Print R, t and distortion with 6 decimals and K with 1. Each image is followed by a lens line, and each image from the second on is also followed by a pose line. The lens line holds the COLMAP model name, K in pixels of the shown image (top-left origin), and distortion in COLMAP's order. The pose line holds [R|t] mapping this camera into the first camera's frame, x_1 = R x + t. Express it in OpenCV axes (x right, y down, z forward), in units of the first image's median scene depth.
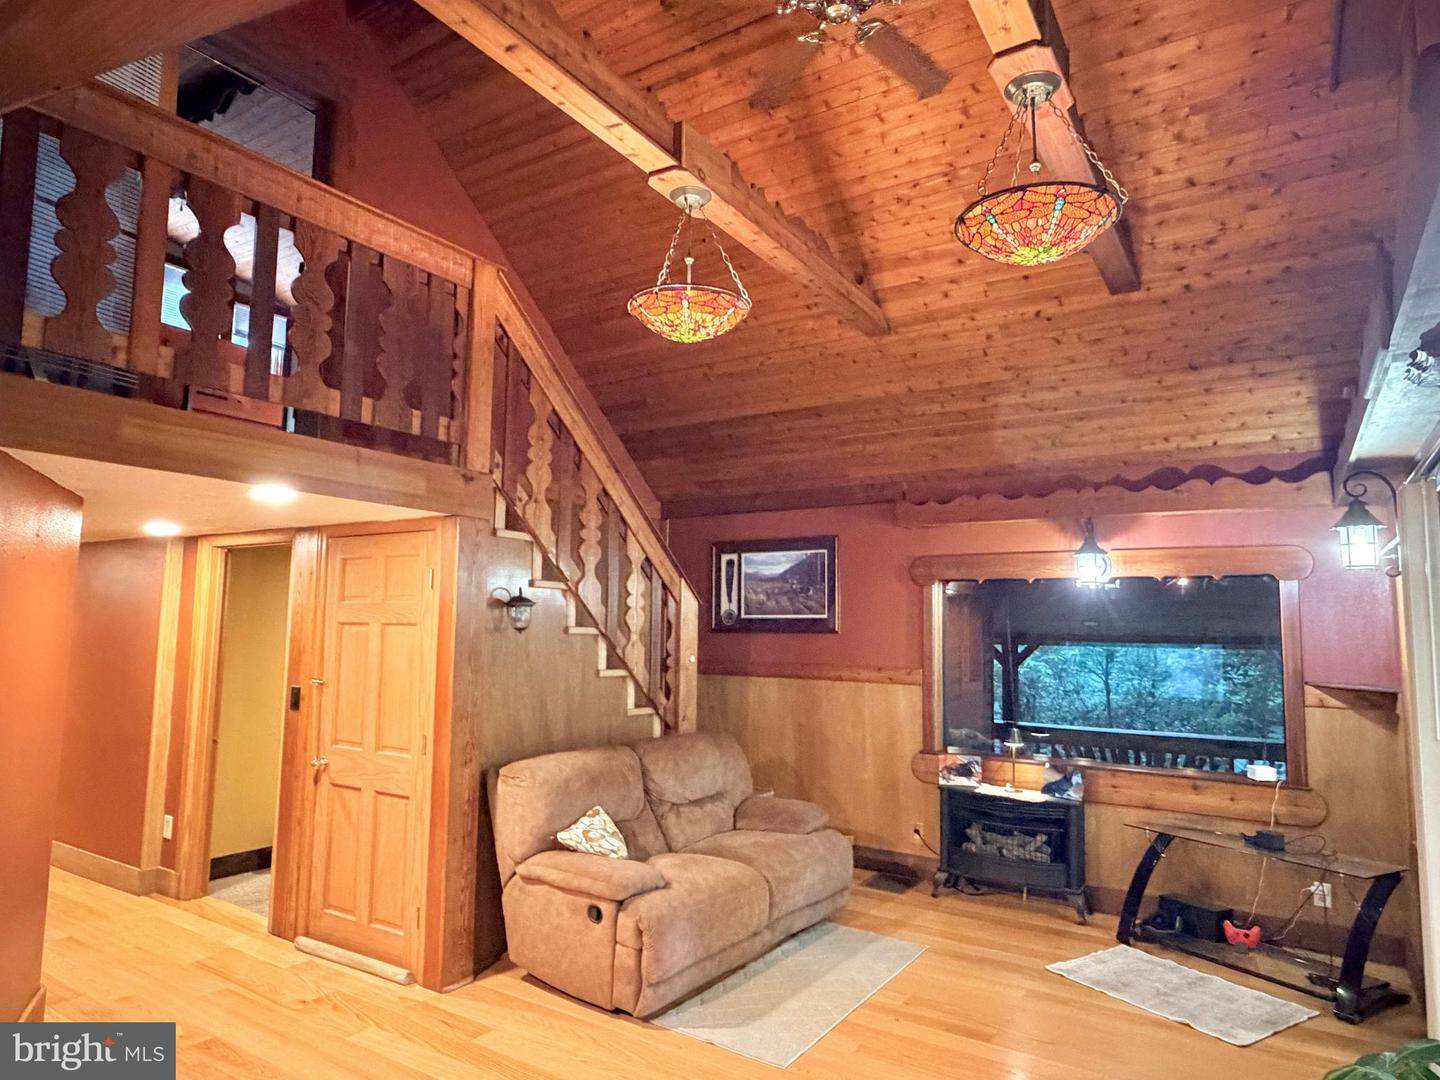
lens RADIAL K [[893.0, 0, 720.0], [0, 893.0, 540.0], [0, 0, 1]] dist [0.016205, -0.000229]
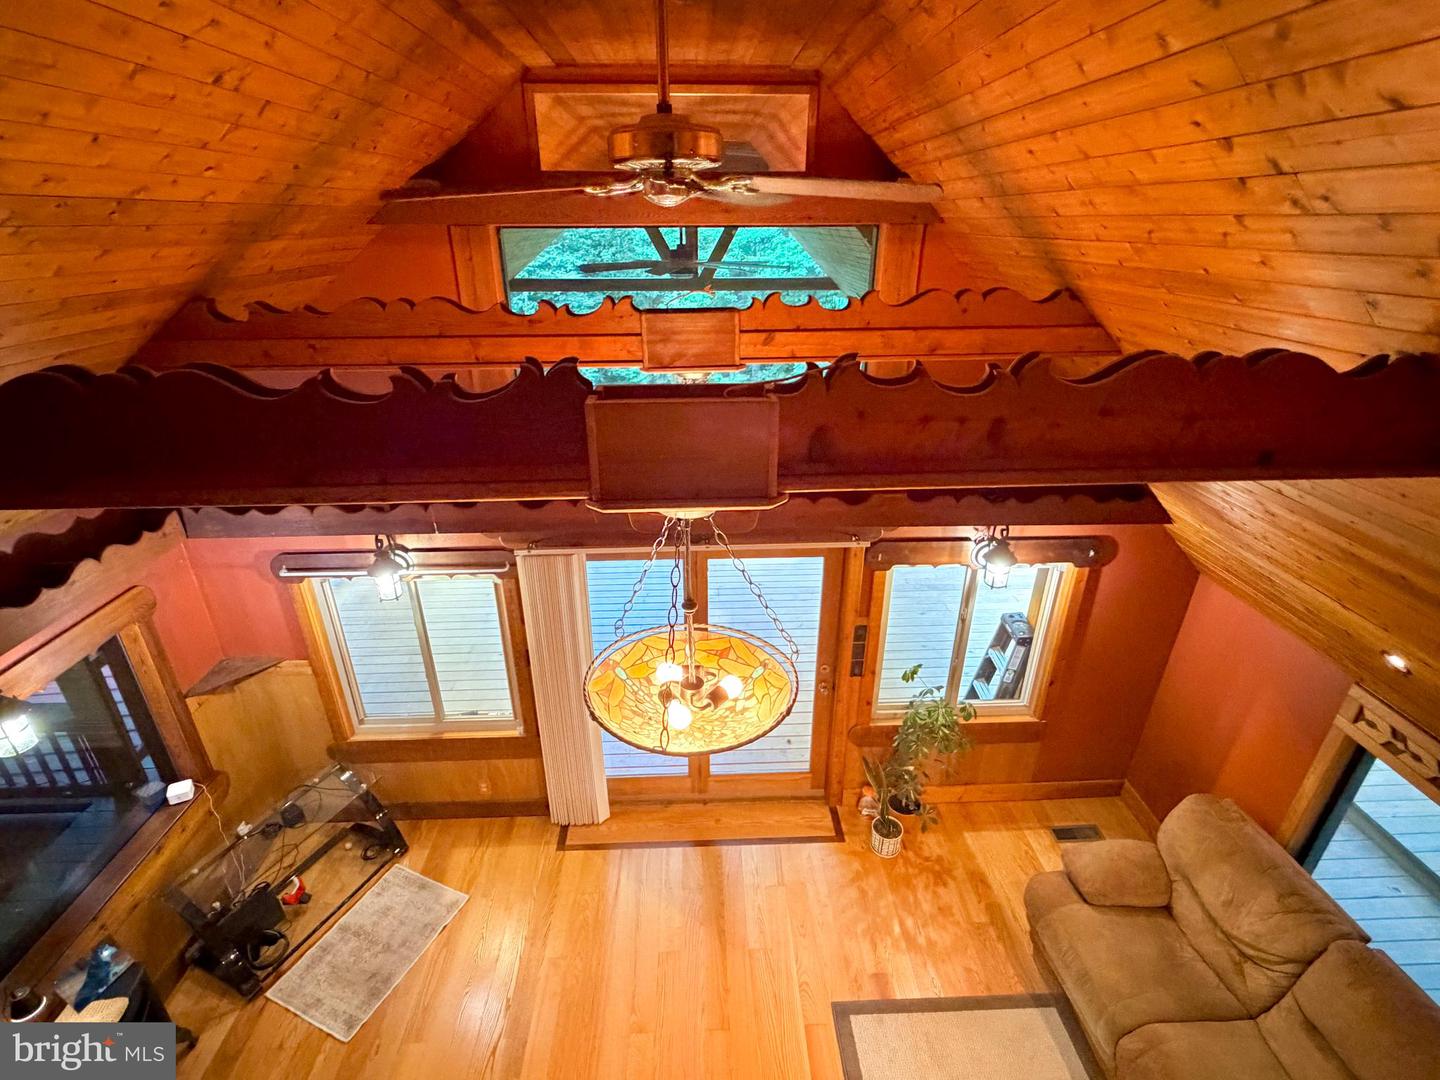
lens RADIAL K [[697.8, 0, 720.0], [0, 697.8, 540.0], [0, 0, 1]] dist [0.001693, -0.000917]
pose [[-0.569398, -0.364380, 0.736894, -0.270924], [-0.091879, 0.918989, 0.383428, -0.412257], [-0.816911, 0.150618, -0.556749, 0.961584]]
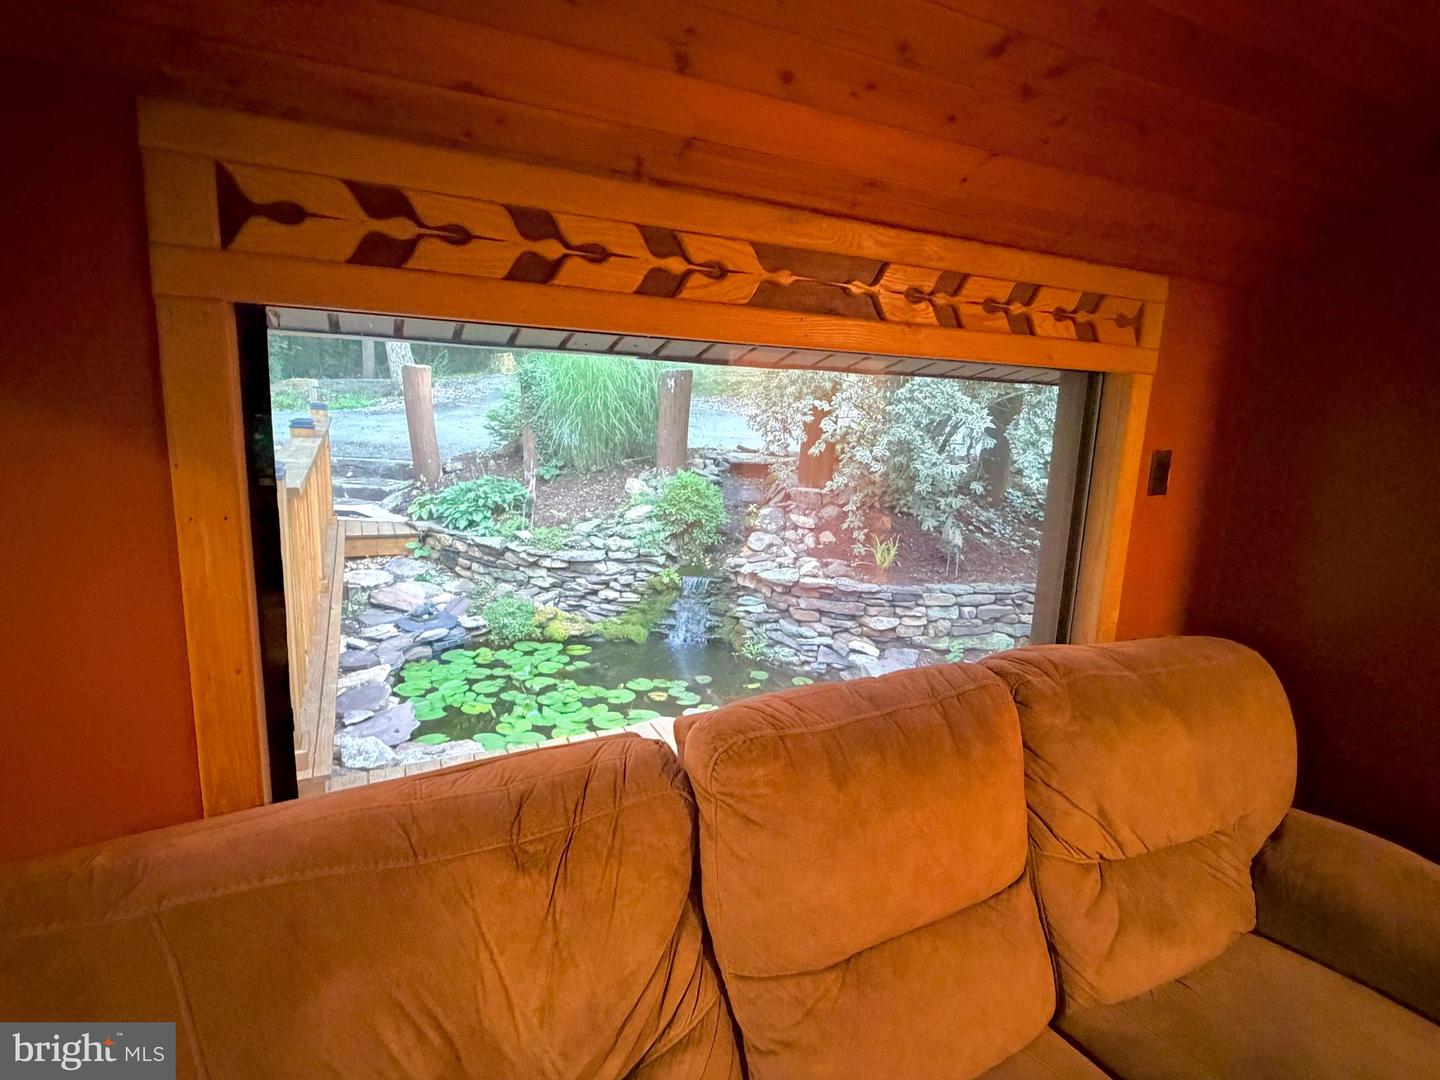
lens RADIAL K [[716.8, 0, 720.0], [0, 716.8, 540.0], [0, 0, 1]] dist [-0.001731, -0.000225]
pose [[-0.516492, 0.133112, -0.845882, -0.061317], [0.022082, 0.989586, 0.142242, 0.048446], [0.856007, 0.054788, -0.514053, 0.271217]]
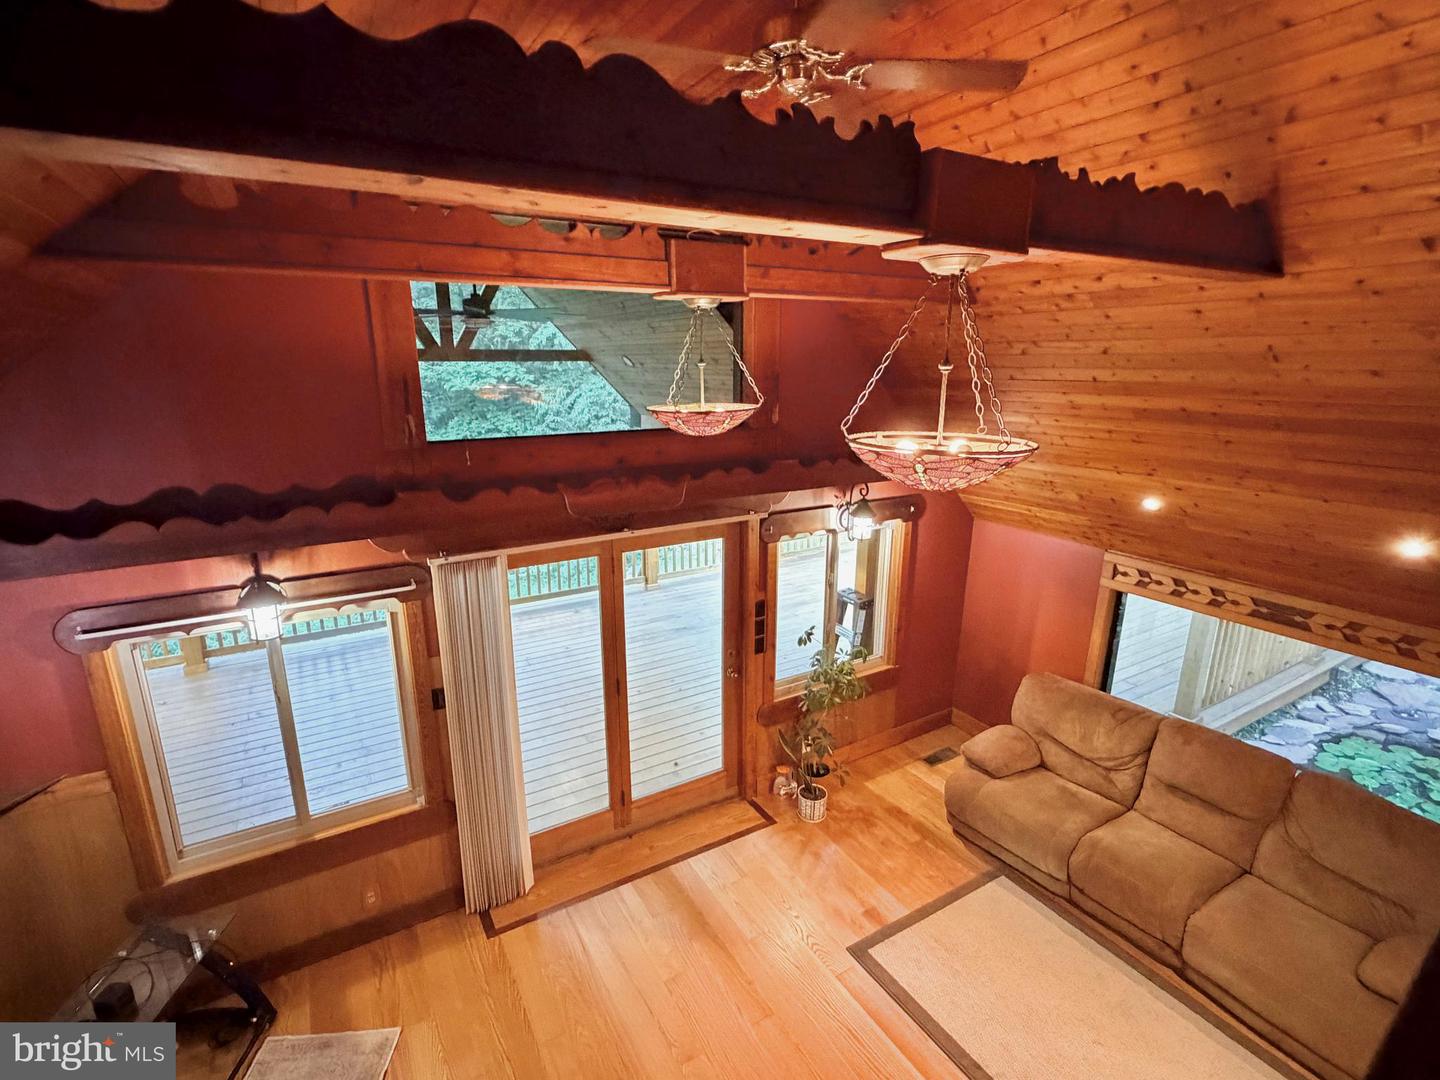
lens RADIAL K [[697.8, 0, 720.0], [0, 697.8, 540.0], [0, 0, 1]] dist [0.001693, -0.000917]
pose [[-0.893951, -0.132153, 0.428237, -0.091625], [-0.062968, 0.983094, 0.171936, -0.212578], [-0.443719, 0.126737, -0.887159, 1.219775]]
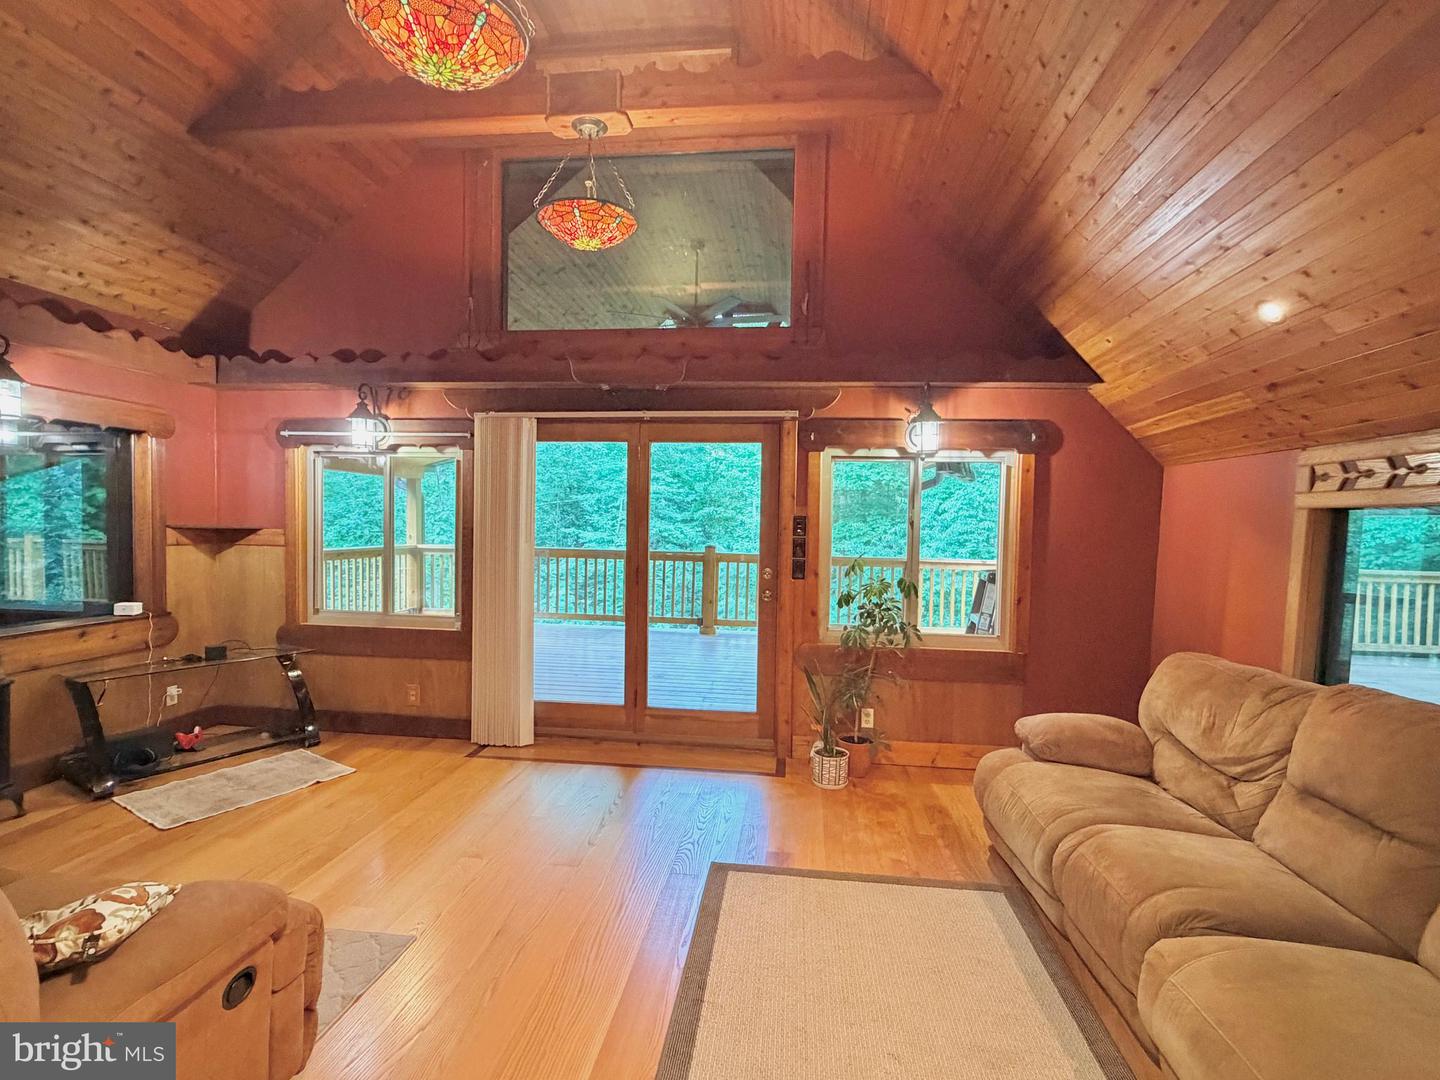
lens RADIAL K [[697.8, 0, 720.0], [0, 697.8, 540.0], [0, 0, 1]] dist [0.001693, -0.000917]
pose [[-0.433786, -0.053695, 0.899415, -0.520921], [-0.116404, 0.993197, 0.003152, 0.094047], [-0.893465, -0.103329, -0.437085, 0.787806]]
